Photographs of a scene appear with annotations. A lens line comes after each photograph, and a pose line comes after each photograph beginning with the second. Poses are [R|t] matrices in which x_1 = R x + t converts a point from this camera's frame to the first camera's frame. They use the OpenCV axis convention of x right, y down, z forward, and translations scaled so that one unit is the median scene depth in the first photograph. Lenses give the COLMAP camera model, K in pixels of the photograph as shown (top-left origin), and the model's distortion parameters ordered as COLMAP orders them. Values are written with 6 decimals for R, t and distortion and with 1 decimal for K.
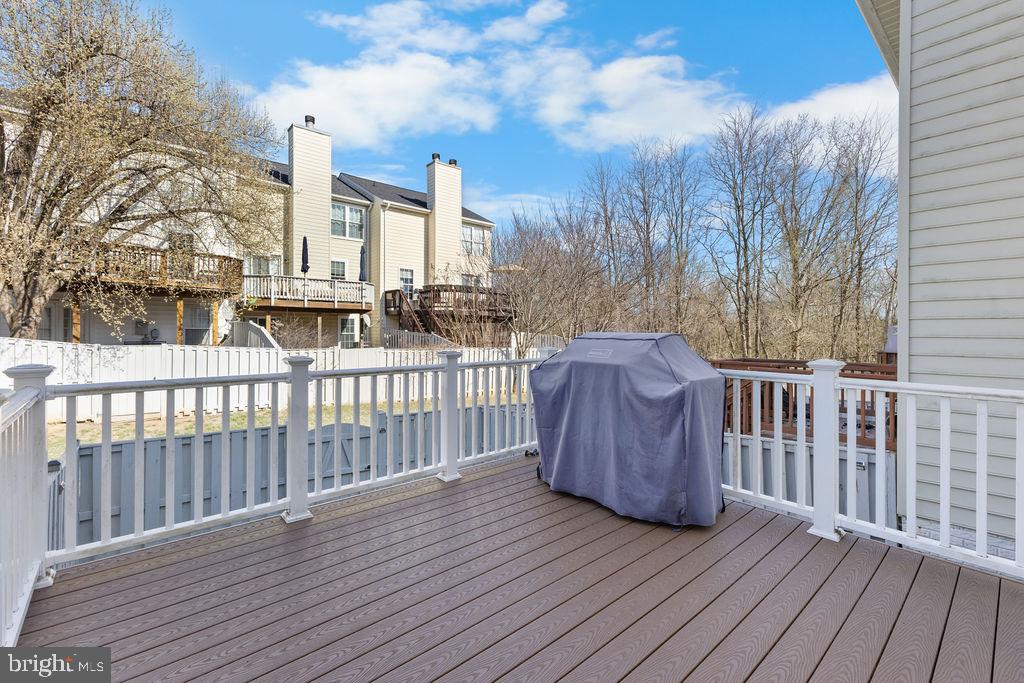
lens RADIAL K [[440.1, 0, 521.6], [0, 440.1, 342.0], [0, 0, 1]] dist [0.004431, -0.000544]
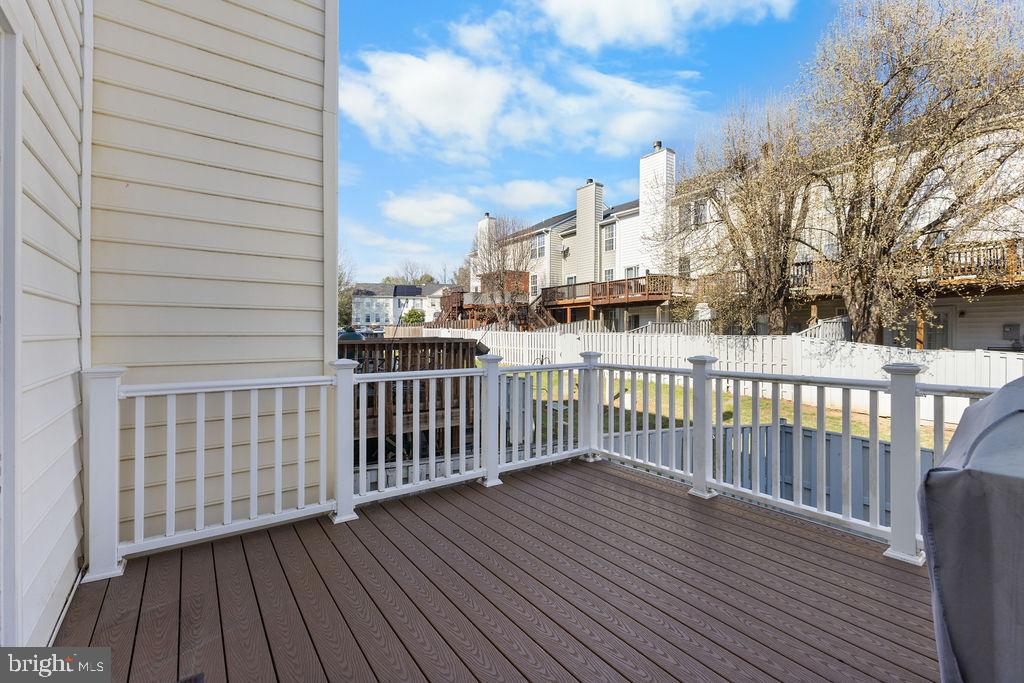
lens RADIAL K [[440.1, 0, 518.0], [0, 440.1, 335.5], [0, 0, 1]] dist [0.004431, -0.000544]
pose [[-0.104984, -0.003833, -0.994467, 0.406779], [-0.016283, 0.999865, -0.002135, -0.006524], [0.994341, 0.015968, -0.105032, 0.371646]]
